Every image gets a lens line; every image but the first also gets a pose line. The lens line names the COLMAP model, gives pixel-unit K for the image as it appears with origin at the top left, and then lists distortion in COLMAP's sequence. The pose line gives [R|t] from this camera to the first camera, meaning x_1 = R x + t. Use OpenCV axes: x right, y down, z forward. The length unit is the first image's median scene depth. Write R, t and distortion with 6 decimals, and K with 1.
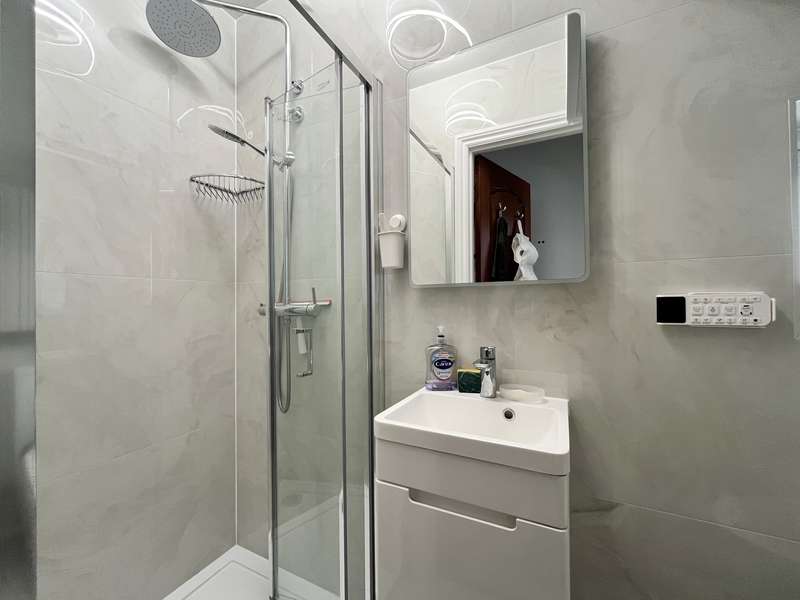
lens RADIAL K [[326.1, 0, 400.0], [0, 326.1, 300.0], [0, 0, 1]] dist [0.002619, -0.000257]
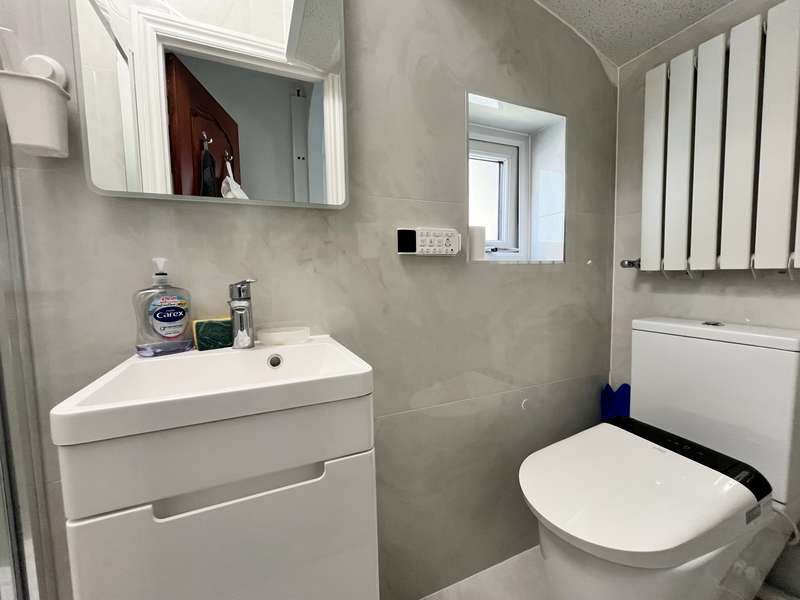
lens RADIAL K [[332.2, 0, 398.4], [0, 332.2, 300.9], [0, 0, 1]] dist [-0.001928, -0.000452]
pose [[0.634430, -0.062088, 0.770483, -0.099642], [0.005492, 0.997106, 0.075828, 0.128073], [-0.772961, -0.043876, 0.632935, 0.221589]]
